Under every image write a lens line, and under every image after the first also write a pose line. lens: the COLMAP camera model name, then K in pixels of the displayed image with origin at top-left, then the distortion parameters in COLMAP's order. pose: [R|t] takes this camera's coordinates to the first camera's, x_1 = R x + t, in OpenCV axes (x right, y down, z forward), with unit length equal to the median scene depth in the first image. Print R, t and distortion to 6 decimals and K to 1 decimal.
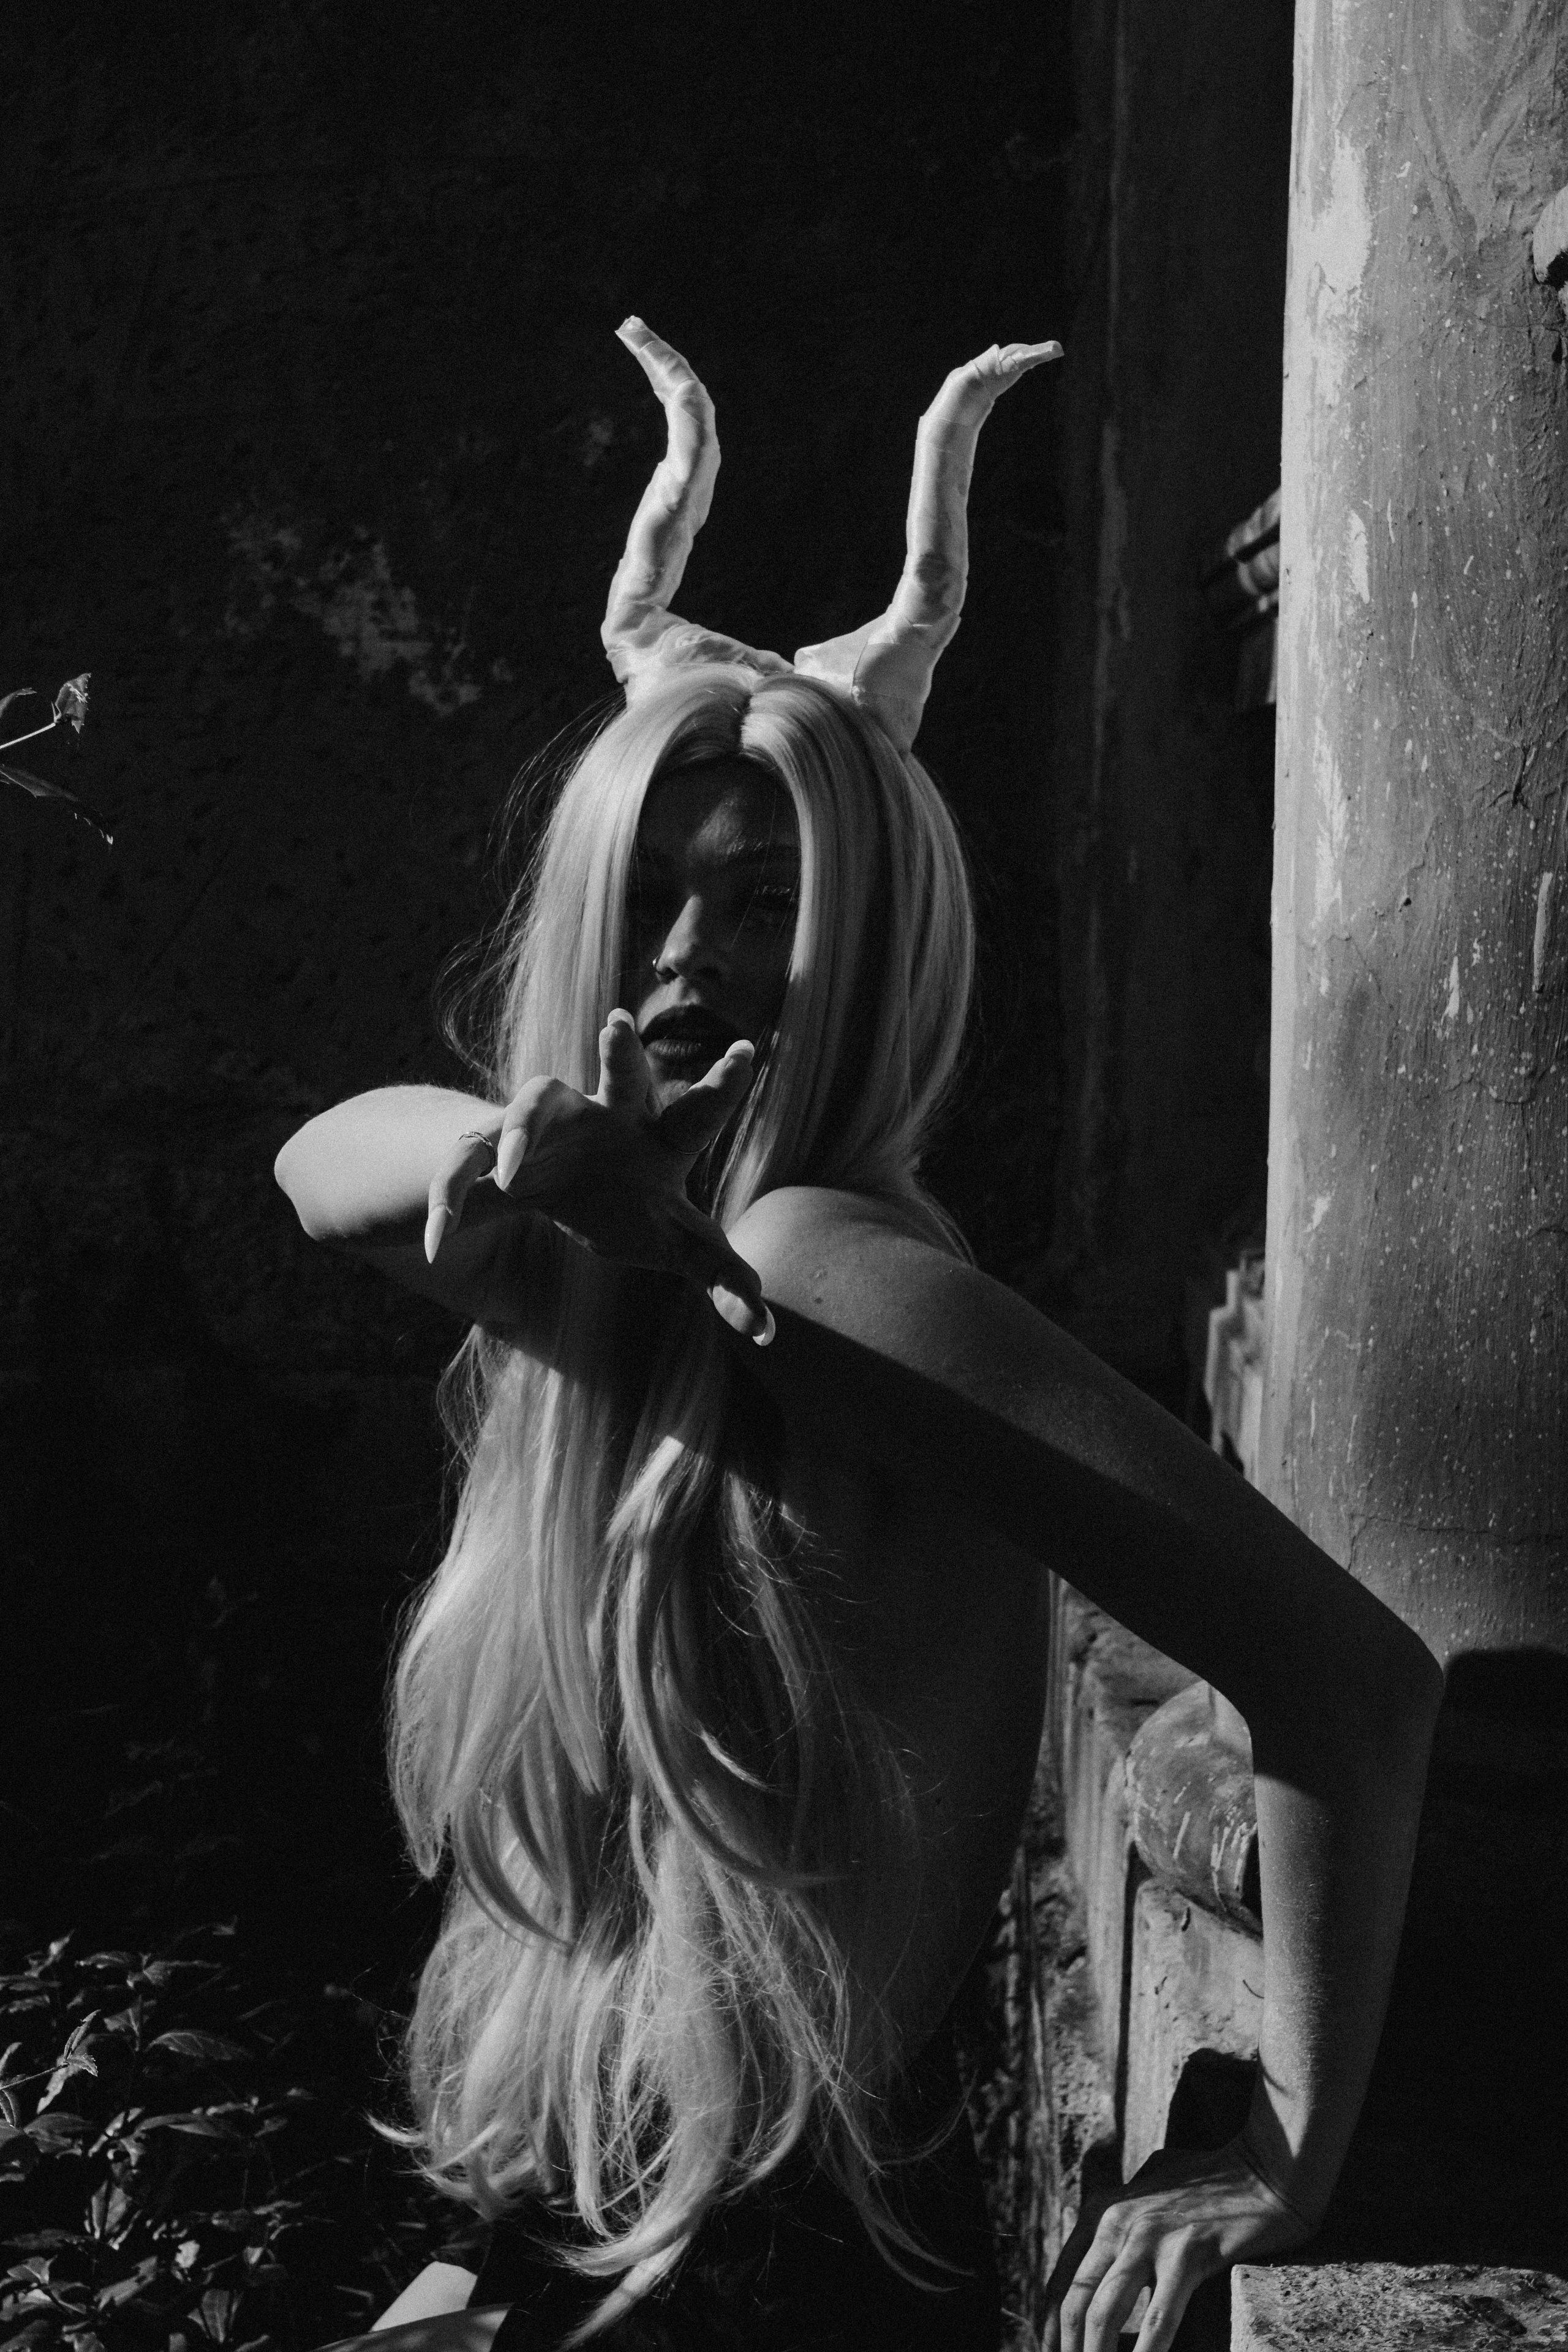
lens RADIAL K [[4833.1, 0, 782.1], [0, 4833.1, 1185.0], [0, 0, 1]] dist [0.080803, 0.000000]
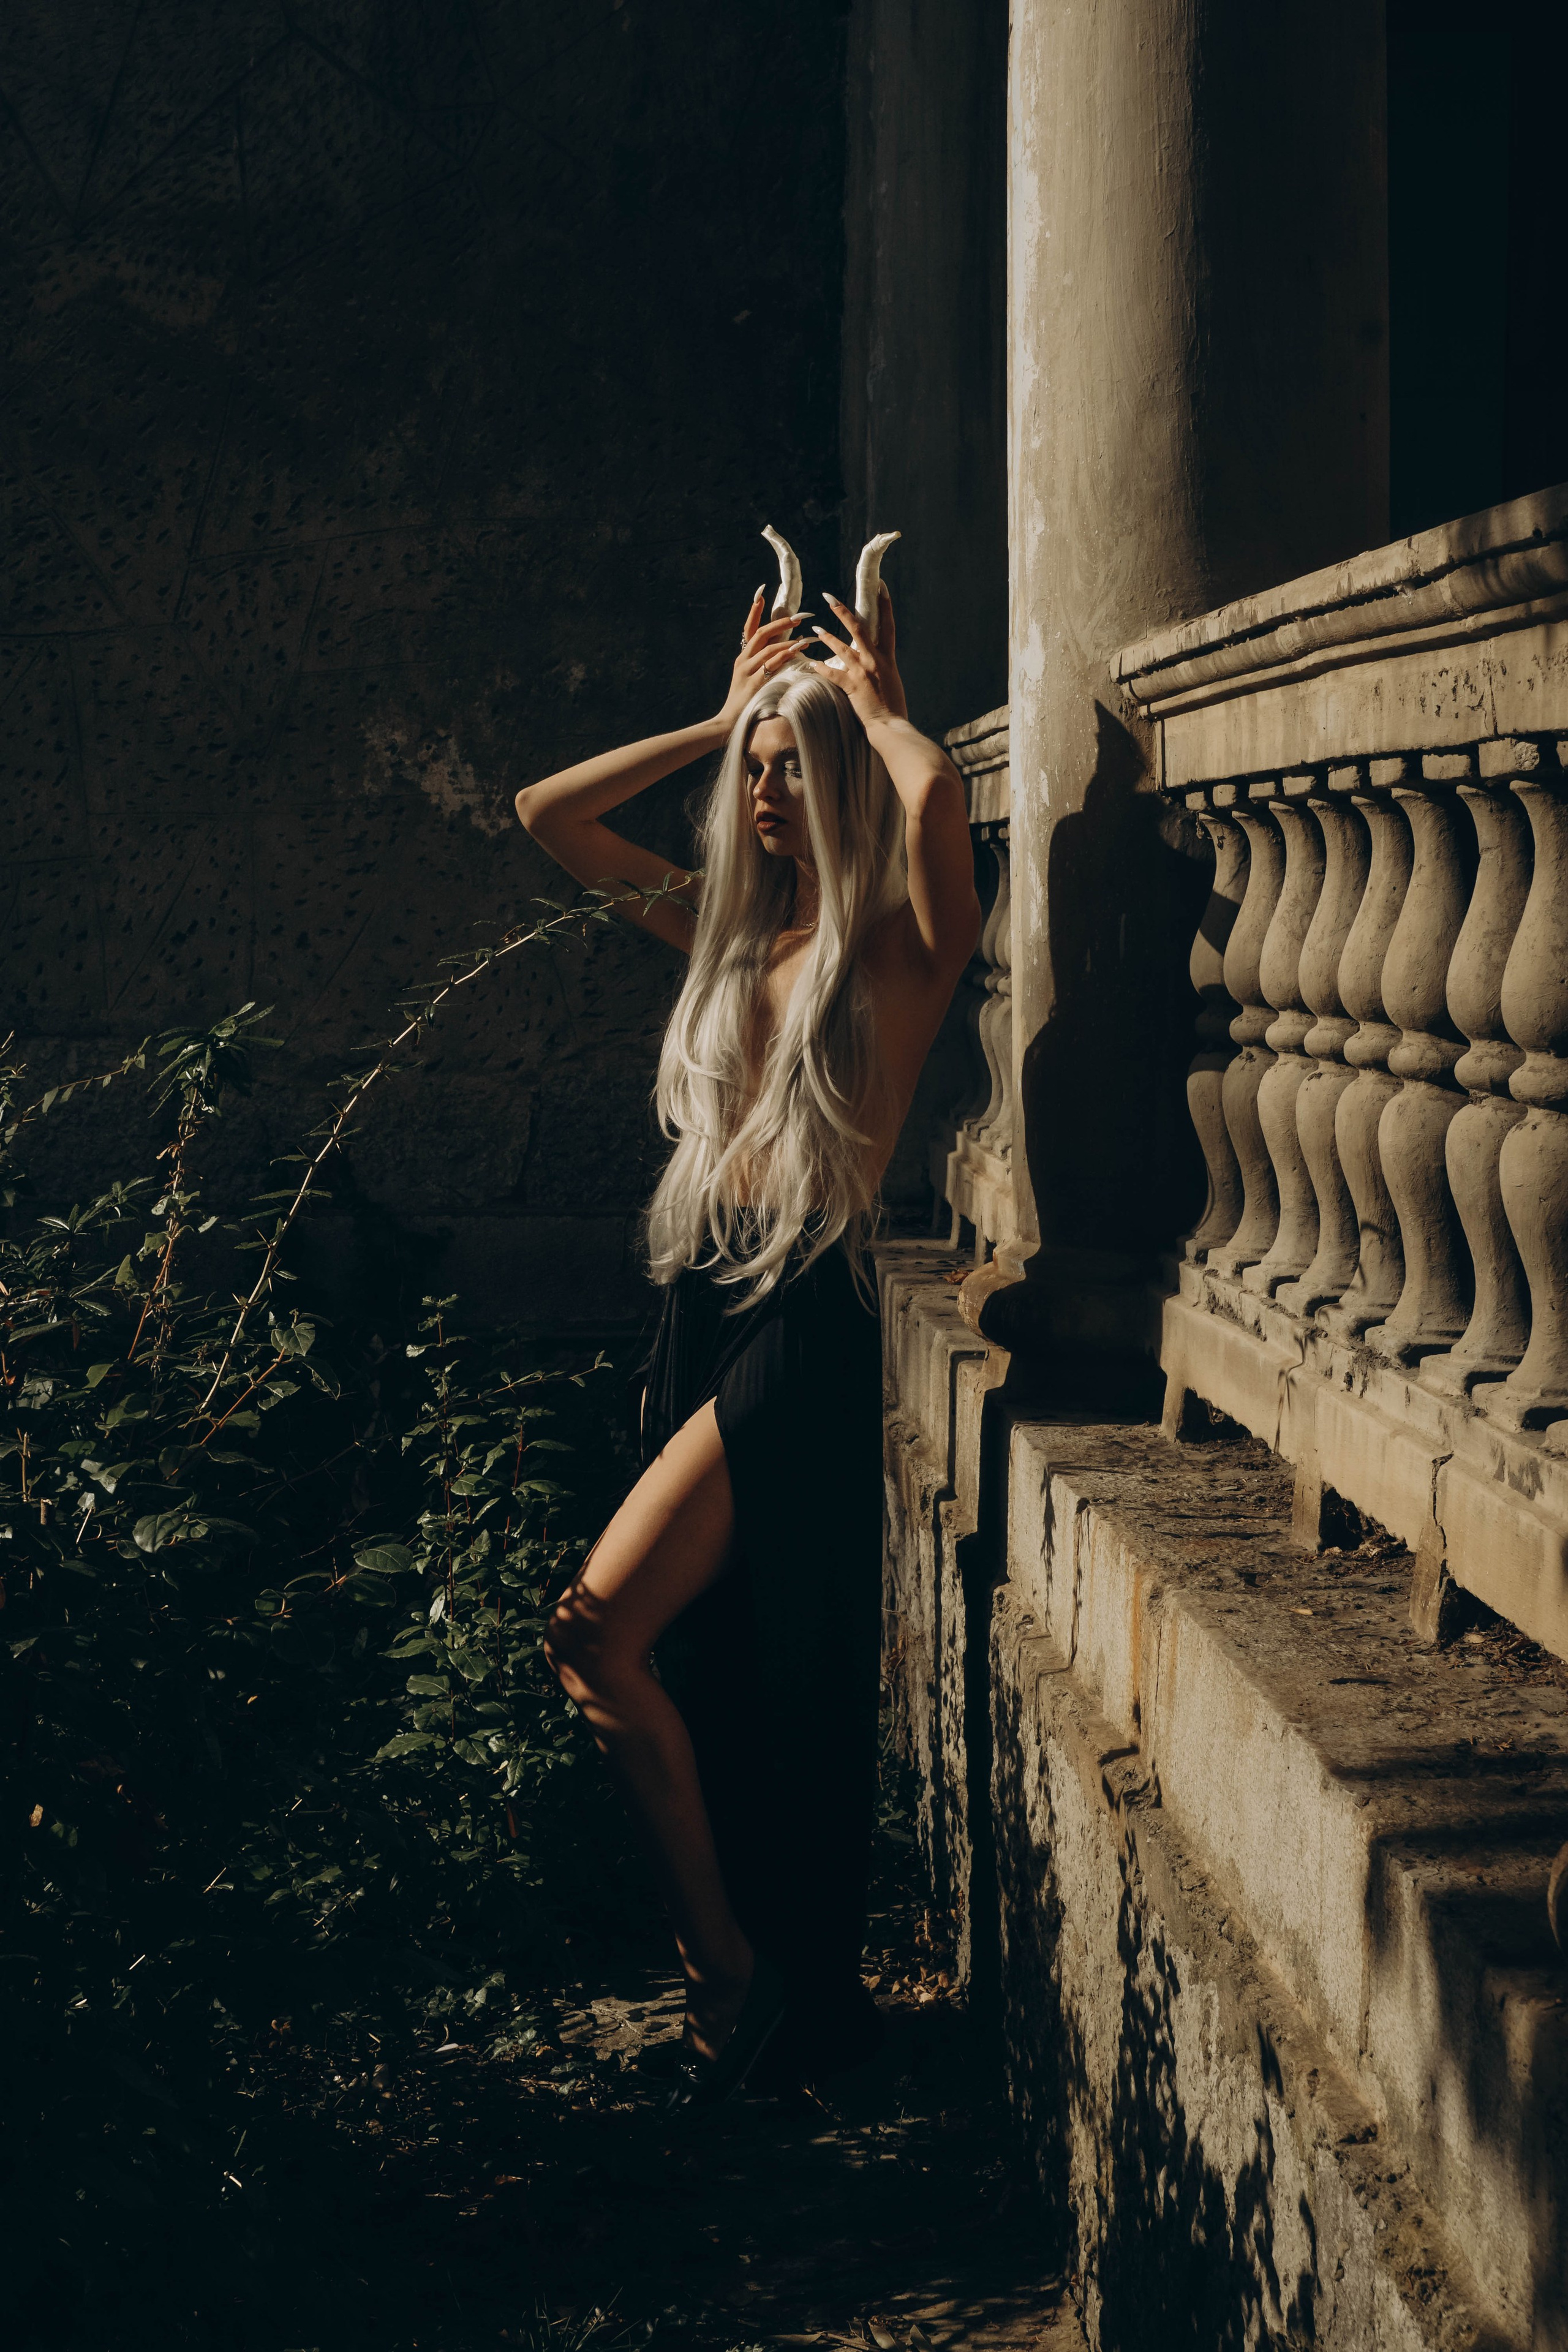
lens RADIAL K [[3864.6, 0, 789.4], [0, 3864.6, 1181.5], [0, 0, 1]] dist [0.027992, 0.000000]
pose [[0.997081, -0.032243, 0.069216, -0.154212], [0.031970, 0.999476, 0.005043, 0.057512], [-0.069342, -0.002815, 0.997589, -0.963704]]
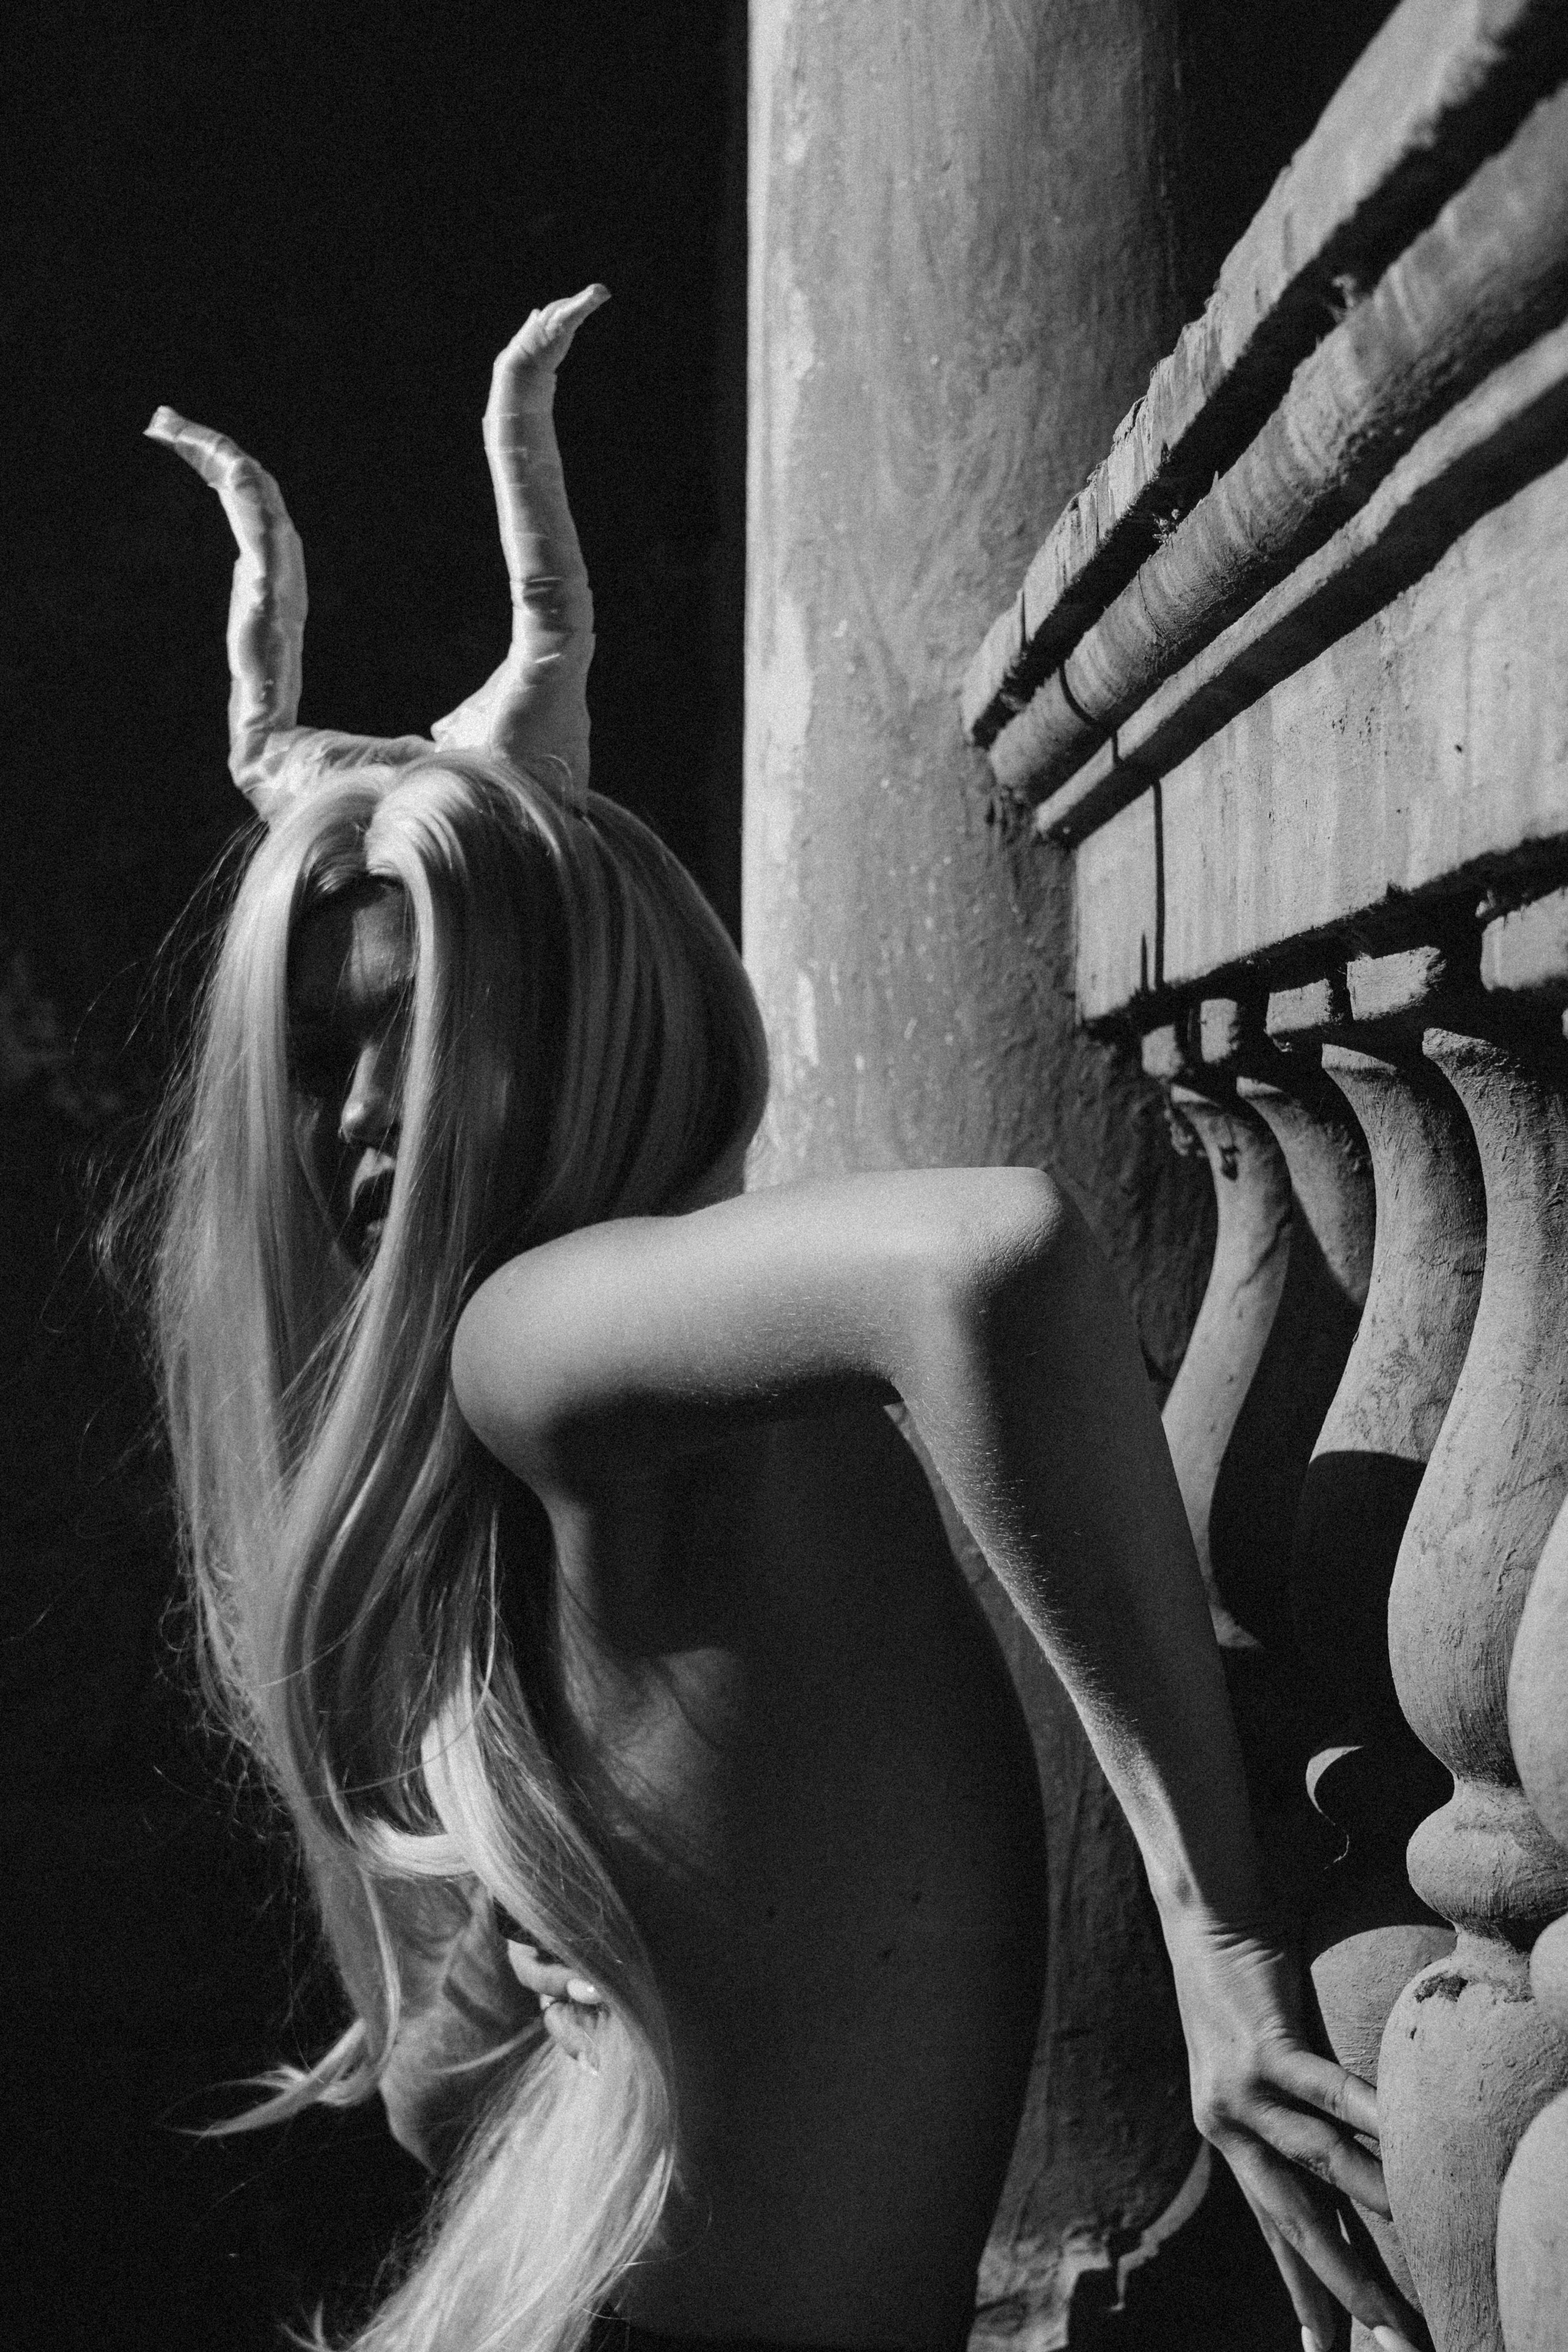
lens RADIAL K [[4833.1, 0, 776.9], [0, 4833.1, 1169.7], [0, 0, 1]] dist [0.080803, 0.000000]
pose [[0.999092, -0.009849, 0.041453, 0.072026], [0.013039, 0.996915, -0.077395, -0.024116], [-0.040563, 0.077865, 0.996138, 0.034943]]
